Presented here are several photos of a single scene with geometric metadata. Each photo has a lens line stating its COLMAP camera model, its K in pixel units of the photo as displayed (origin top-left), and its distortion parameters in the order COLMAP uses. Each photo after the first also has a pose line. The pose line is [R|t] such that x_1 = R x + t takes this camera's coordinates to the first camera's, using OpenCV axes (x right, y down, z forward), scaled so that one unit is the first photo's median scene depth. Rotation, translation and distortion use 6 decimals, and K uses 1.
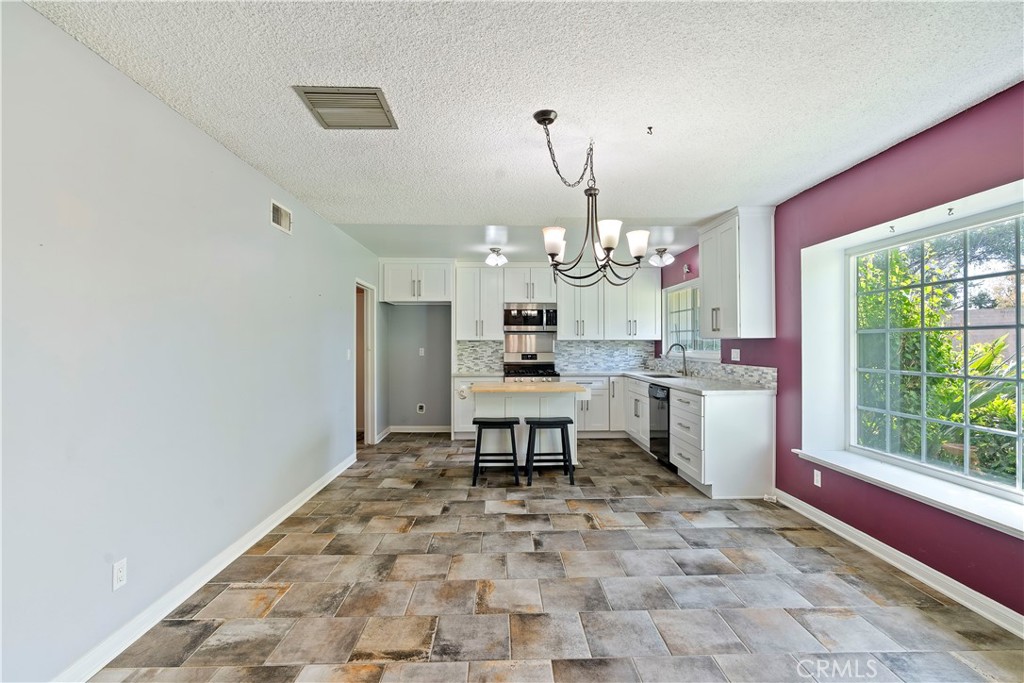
lens RADIAL K [[473.9, 0, 509.5], [0, 473.9, 336.9], [0, 0, 1]] dist [-0.011948, 0.007807]
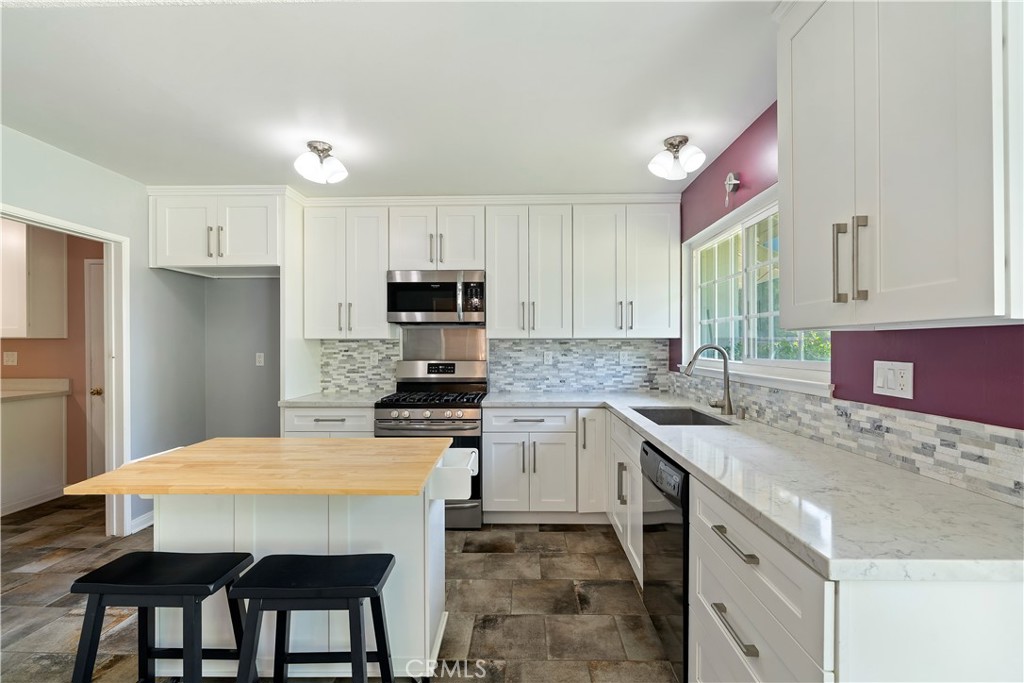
lens RADIAL K [[473.9, 0, 514.9], [0, 473.9, 344.0], [0, 0, 1]] dist [-0.011948, 0.007807]
pose [[0.998791, -0.000619, -0.049145, 0.278357], [0.001213, 0.999927, 0.012057, 0.011490], [0.049134, -0.012102, 0.998719, 0.792171]]
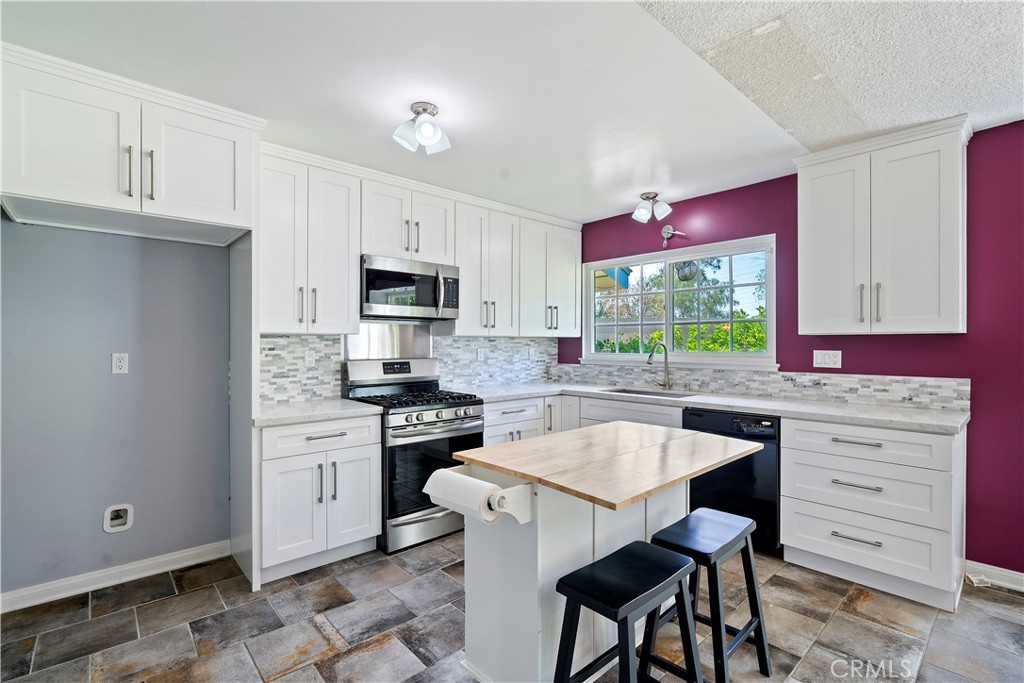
lens RADIAL K [[473.9, 0, 514.9], [0, 473.9, 347.3], [0, 0, 1]] dist [-0.011948, 0.007807]
pose [[0.753495, -0.003971, 0.657442, -0.353325], [-0.010204, 0.999791, 0.017734, 0.017099], [-0.657375, -0.020071, 0.753297, 0.946716]]
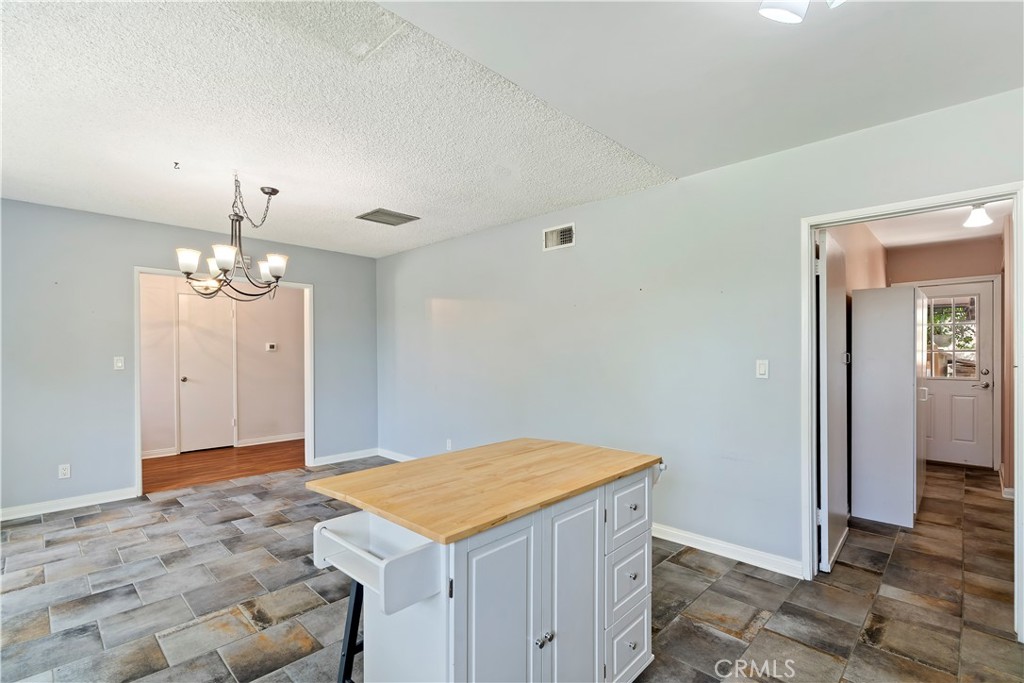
lens RADIAL K [[473.9, 0, 515.4], [0, 473.9, 347.7], [0, 0, 1]] dist [-0.011948, 0.007807]
pose [[-0.711680, -0.001919, -0.702501, 0.342438], [0.013411, 0.999777, -0.016318, 0.023613], [0.702376, -0.021034, -0.711495, 1.565581]]
